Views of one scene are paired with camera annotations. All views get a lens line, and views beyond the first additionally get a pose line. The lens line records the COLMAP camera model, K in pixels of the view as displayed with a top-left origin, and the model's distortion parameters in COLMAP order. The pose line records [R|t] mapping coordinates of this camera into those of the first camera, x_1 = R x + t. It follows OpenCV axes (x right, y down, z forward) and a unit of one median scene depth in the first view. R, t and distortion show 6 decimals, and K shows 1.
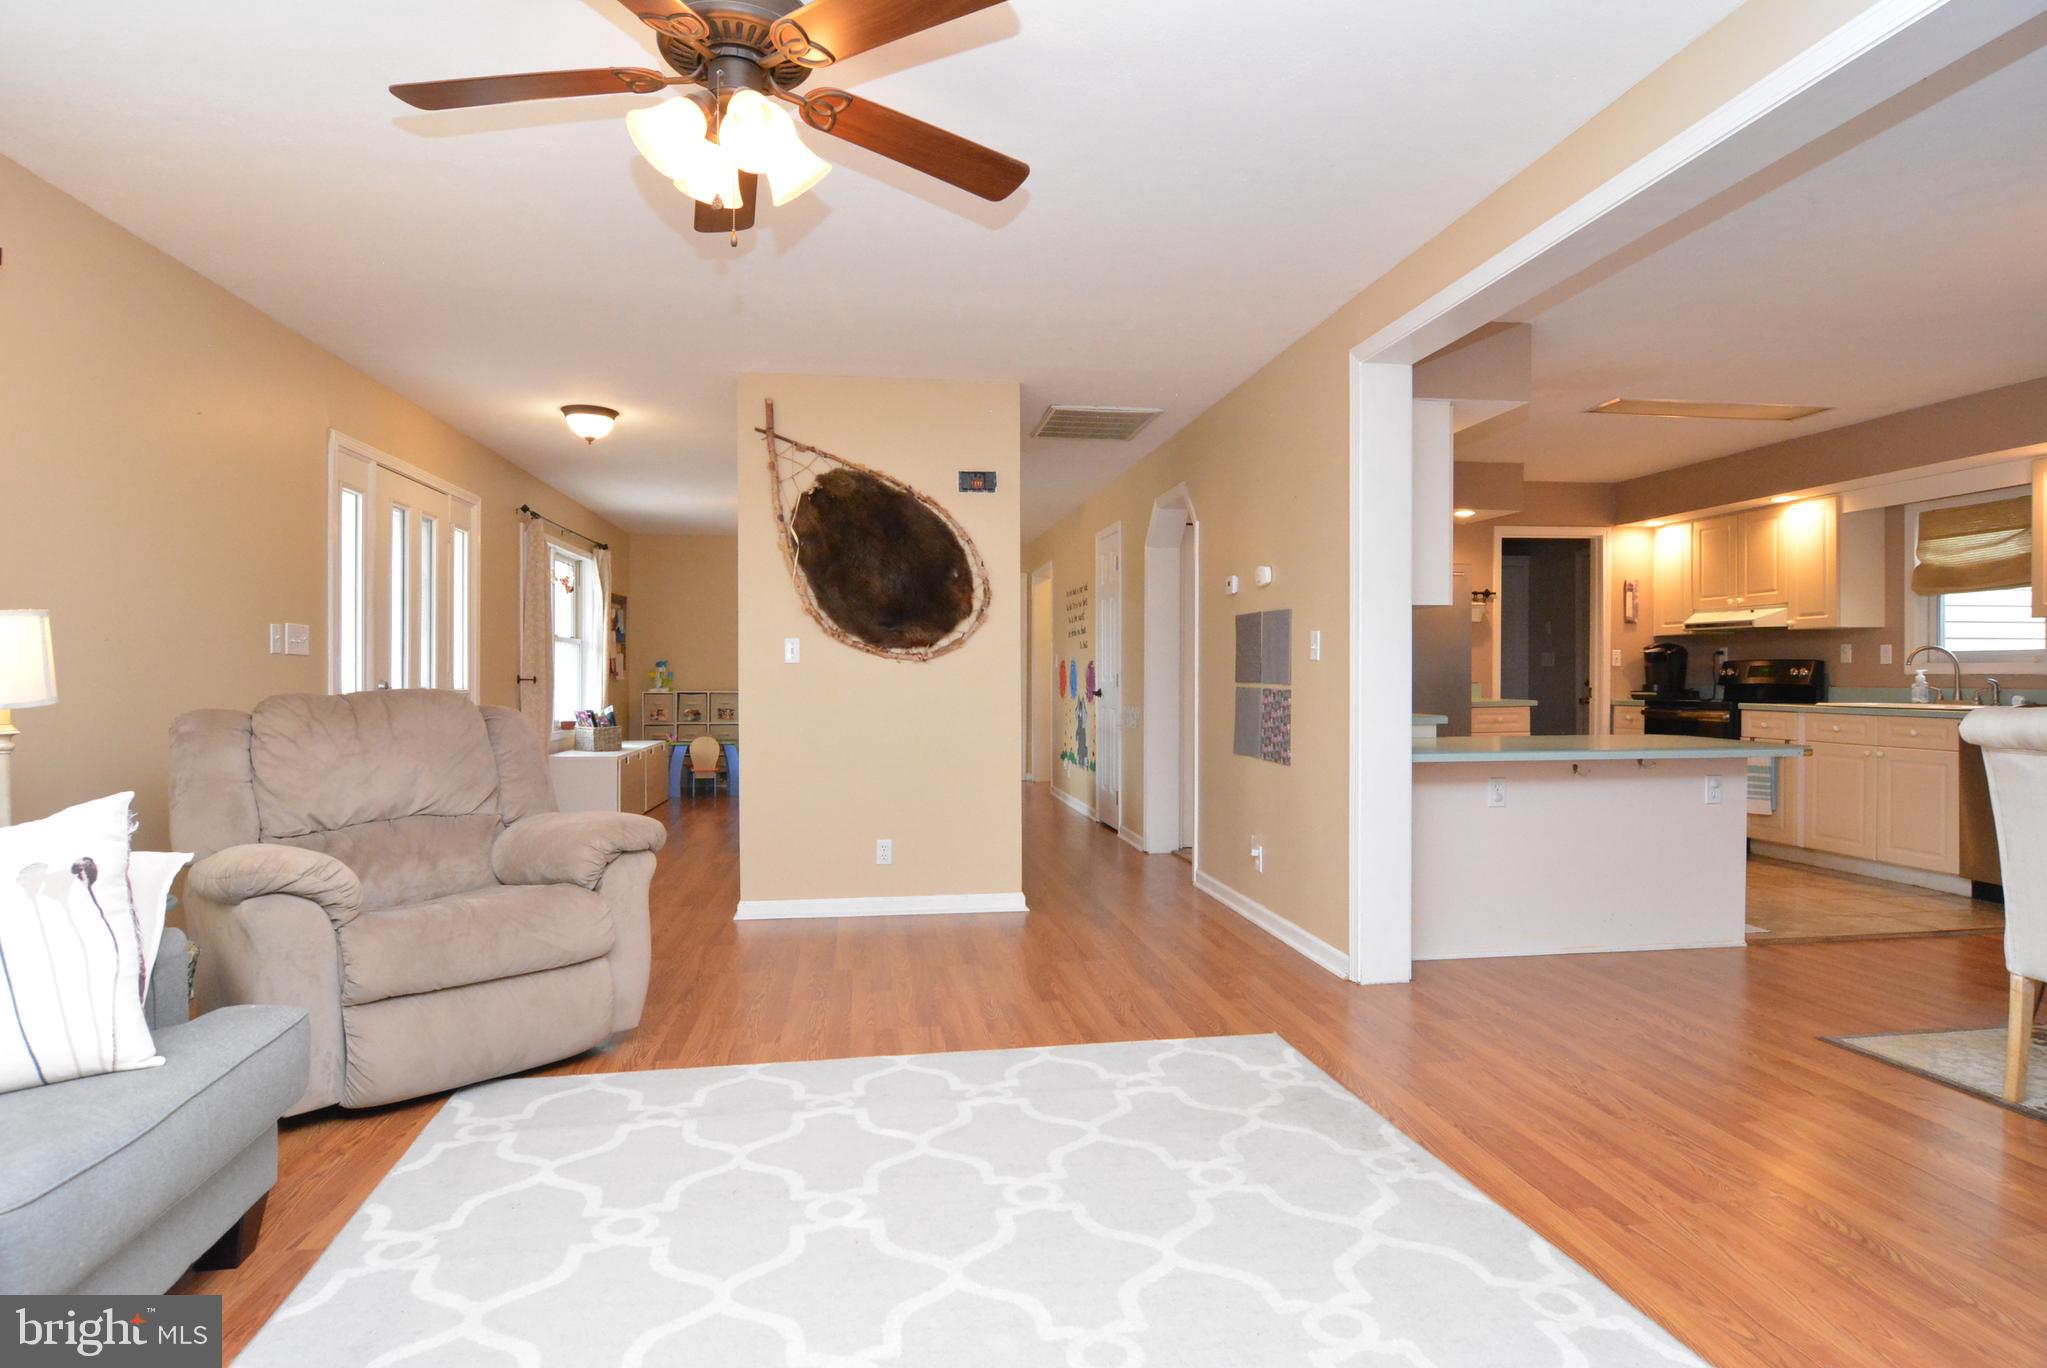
lens RADIAL K [[1095.6, 0, 1018.7], [0, 1095.6, 684.6], [0, 0, 1]] dist [-0.009818, -0.008414]
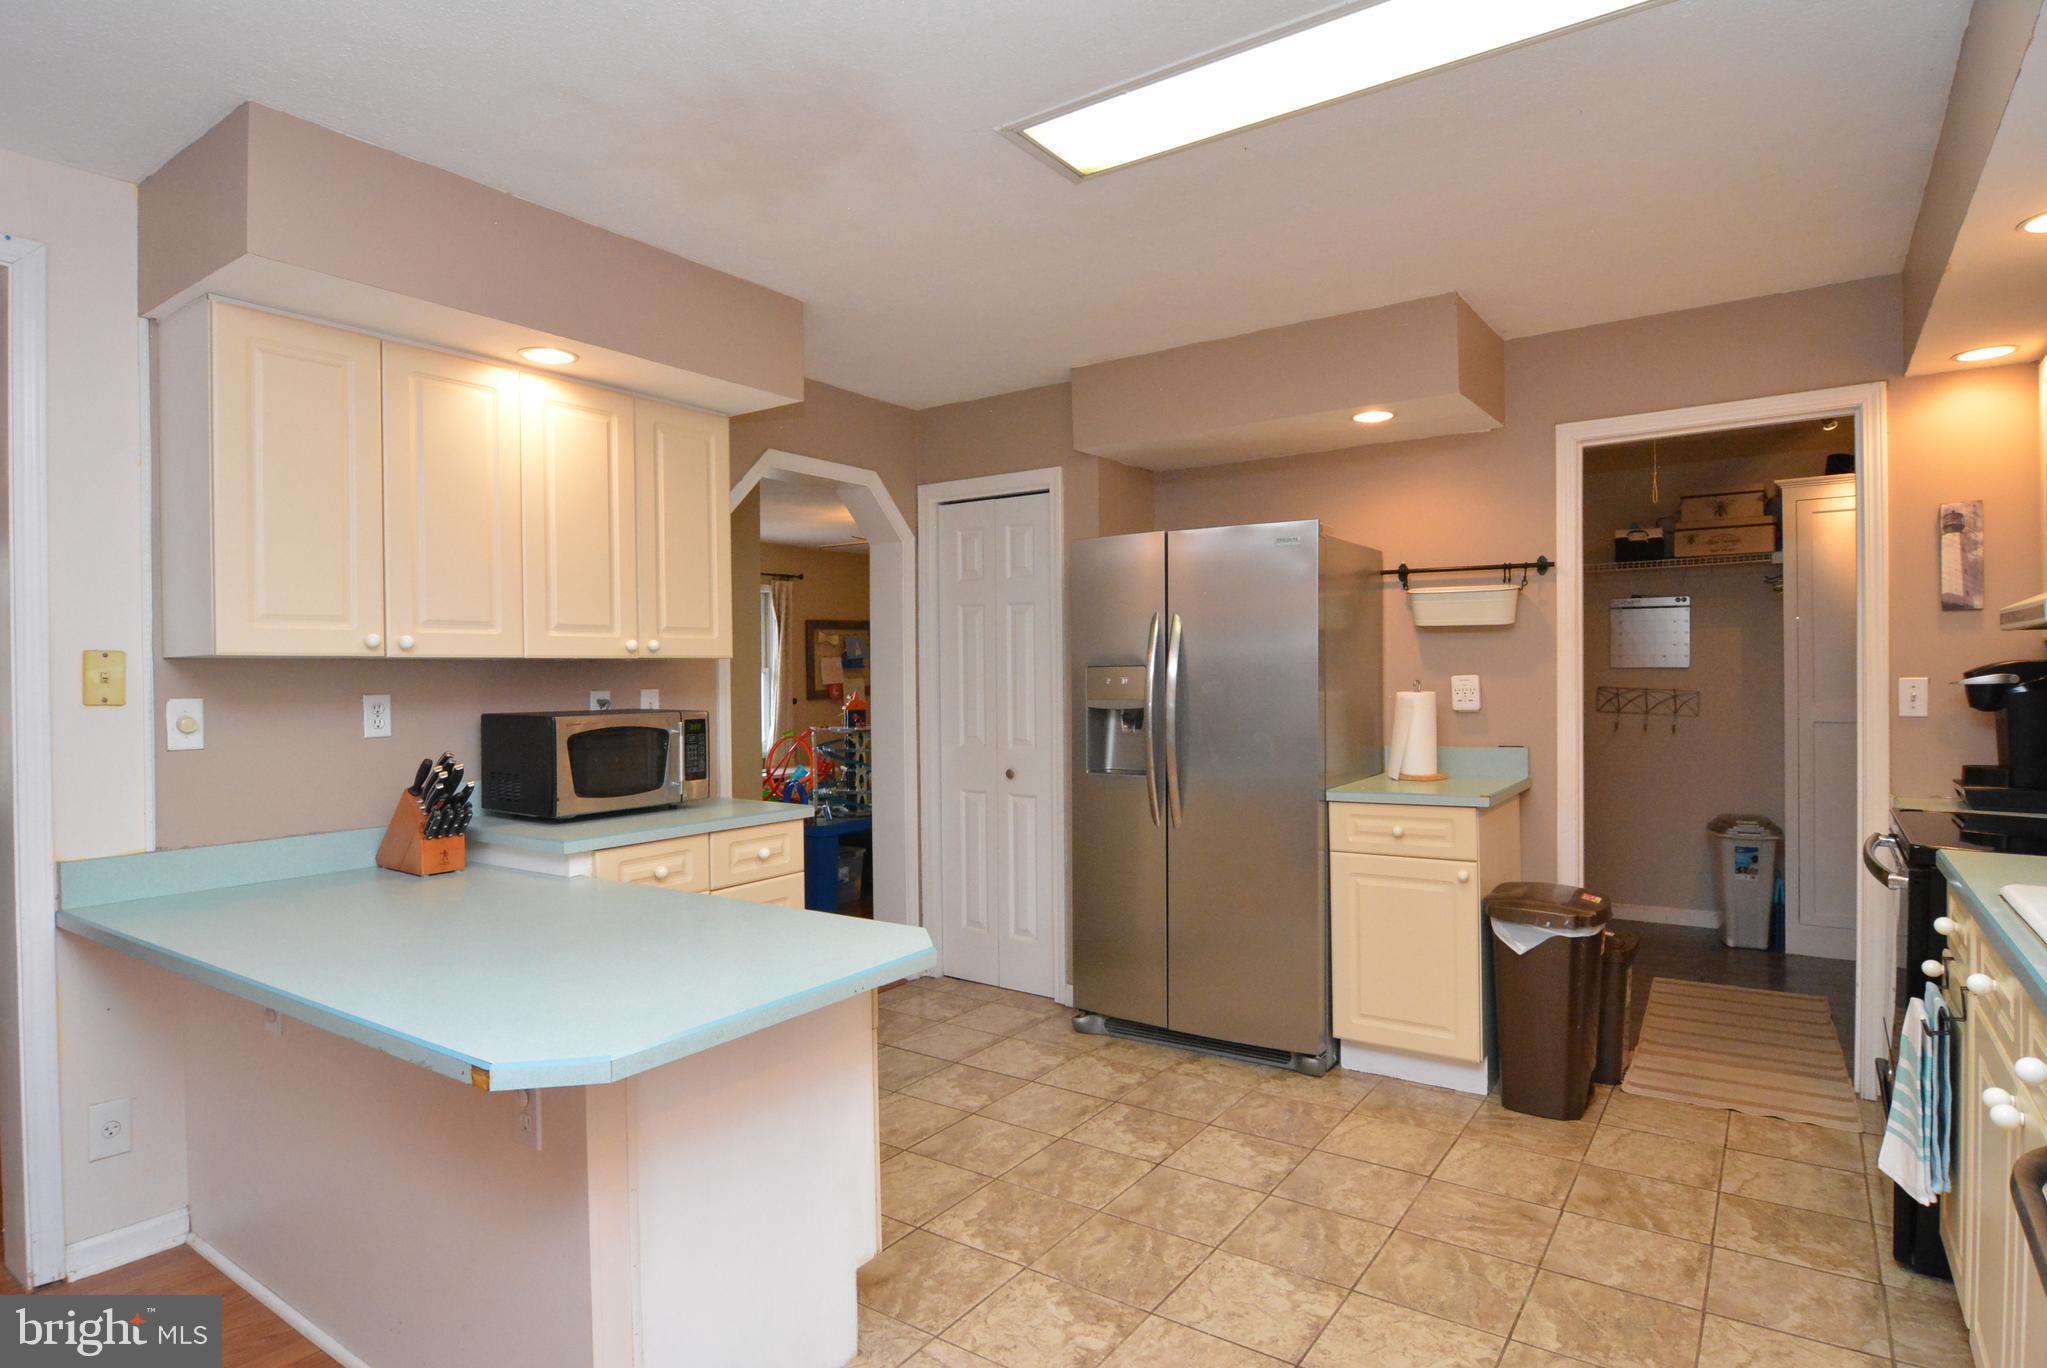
lens RADIAL K [[1095.6, 0, 1026.1], [0, 1095.6, 681.7], [0, 0, 1]] dist [-0.009818, -0.008414]
pose [[0.730735, -0.003049, -0.682655, 0.651948], [0.003558, 0.999993, -0.000658, -0.034633], [0.682652, -0.001948, 0.730741, 0.531002]]
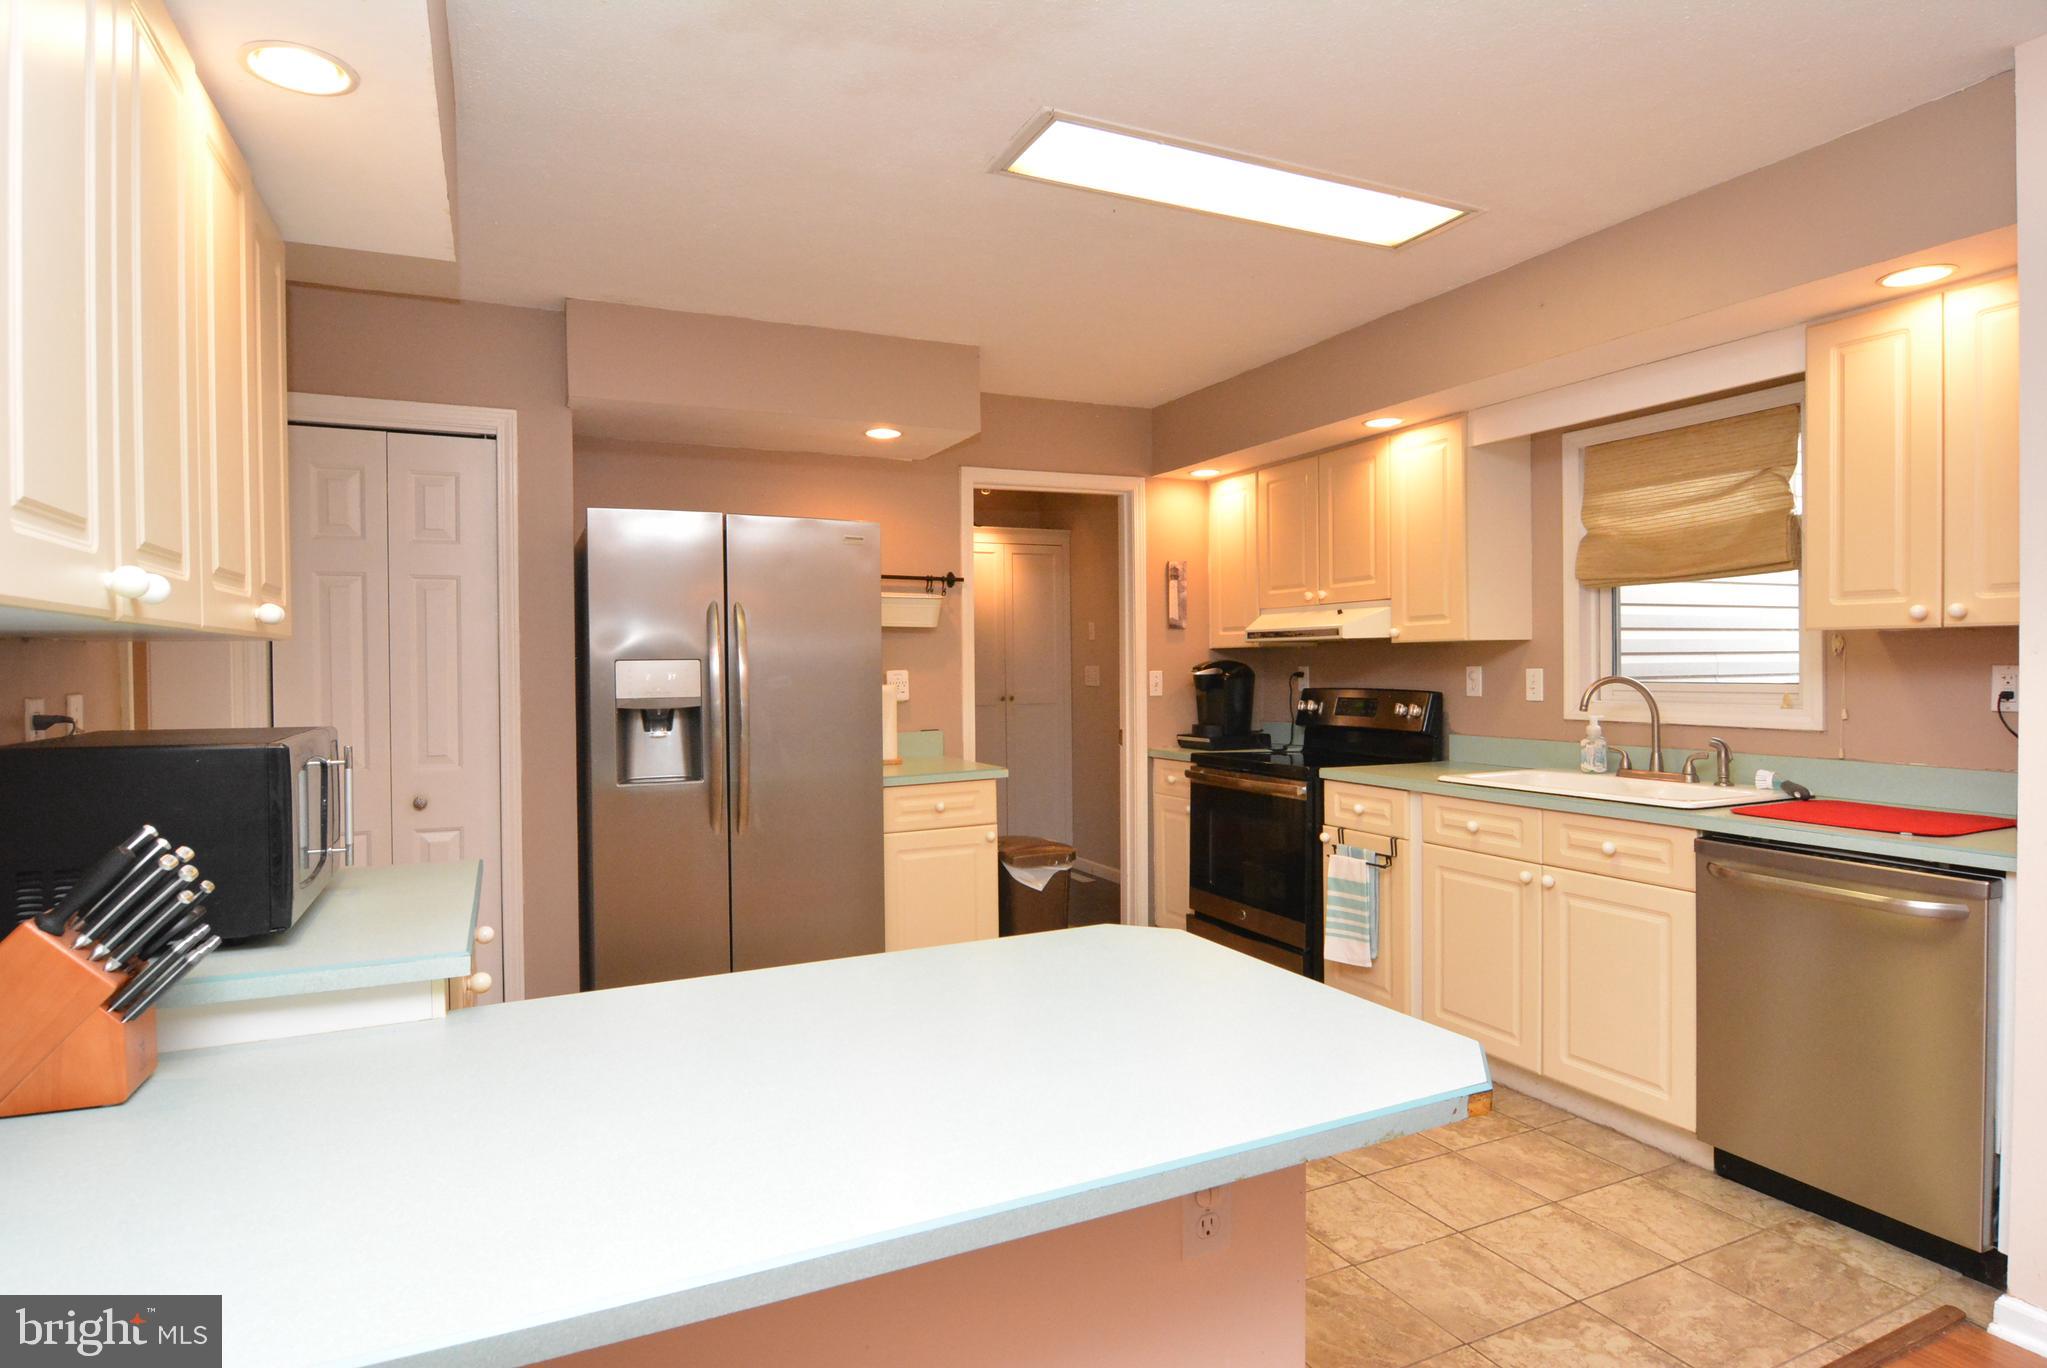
lens RADIAL K [[1095.6, 0, 1019.1], [0, 1095.6, 682.9], [0, 0, 1]] dist [-0.009818, -0.008414]
pose [[0.956287, -0.014765, 0.292058, 0.317393], [0.013220, 0.999886, 0.007264, -0.033971], [-0.292132, -0.003085, 0.956373, 0.458785]]
